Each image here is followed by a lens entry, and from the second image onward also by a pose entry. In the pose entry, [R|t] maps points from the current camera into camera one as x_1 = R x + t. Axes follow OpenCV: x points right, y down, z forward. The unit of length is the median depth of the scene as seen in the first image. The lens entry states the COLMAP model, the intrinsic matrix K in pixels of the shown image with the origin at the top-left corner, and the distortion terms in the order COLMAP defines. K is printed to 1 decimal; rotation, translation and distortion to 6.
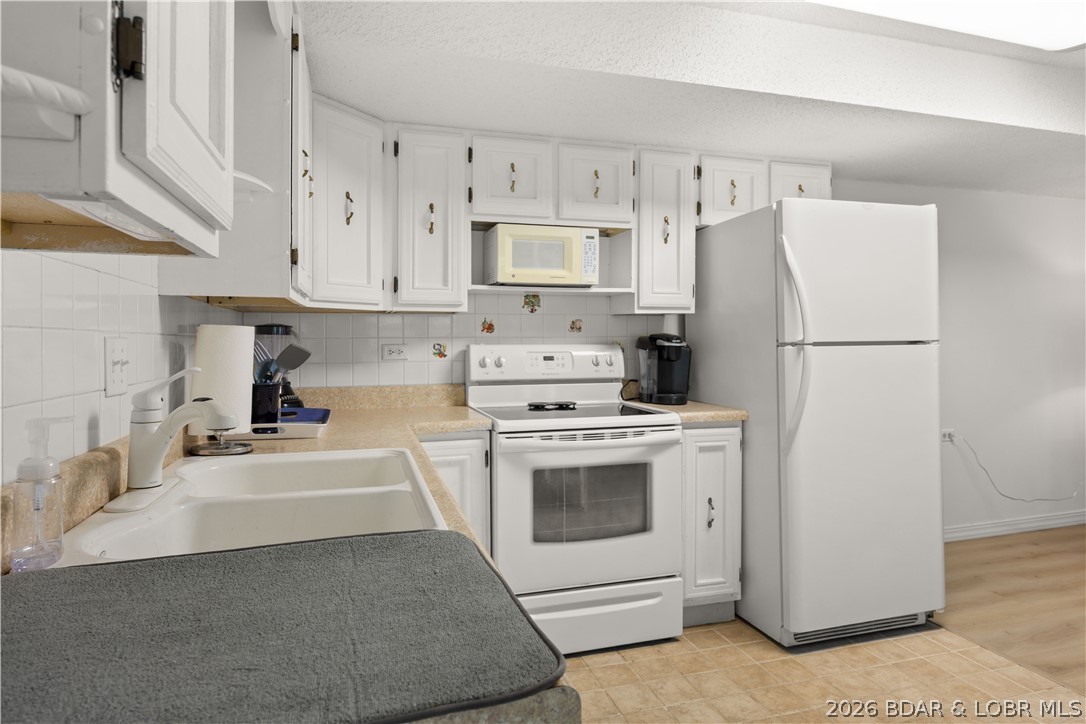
lens RADIAL K [[652.1, 0, 546.3], [0, 652.1, 340.5], [0, 0, 1]] dist [0.003295, -0.000389]
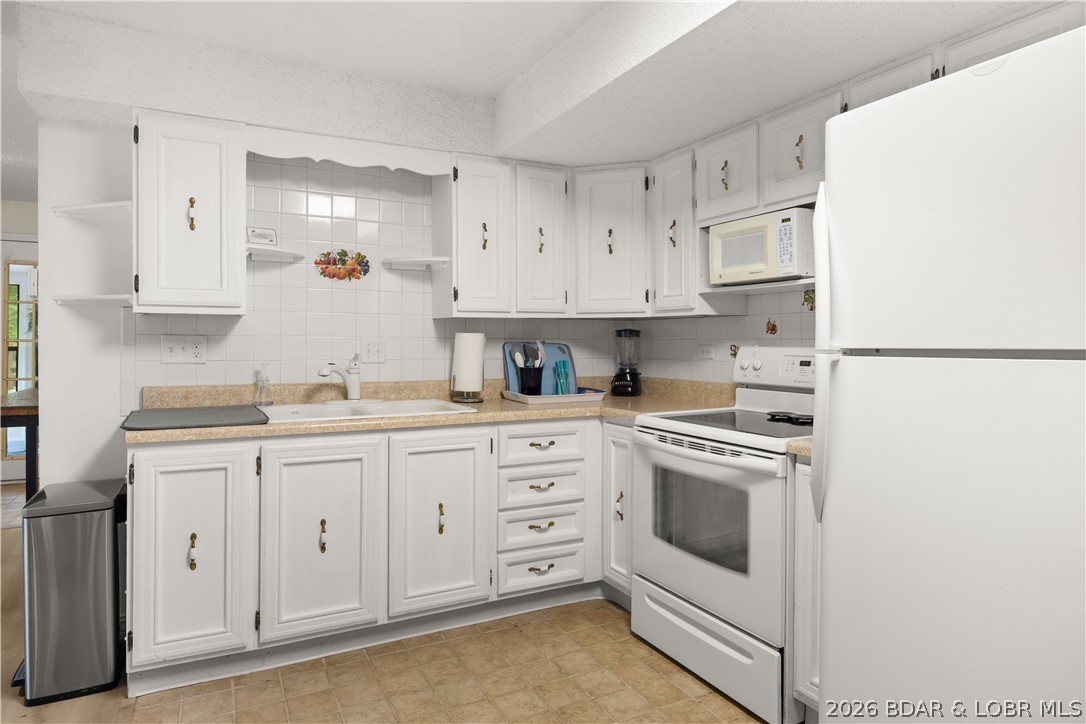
lens RADIAL K [[652.1, 0, 546.3], [0, 652.1, 340.5], [0, 0, 1]] dist [0.003295, -0.000389]
pose [[0.183287, 0.004573, -0.983049, 0.844552], [-0.000818, 0.999990, 0.004499, -0.006926], [0.983059, -0.000021, 0.183288, 0.548421]]
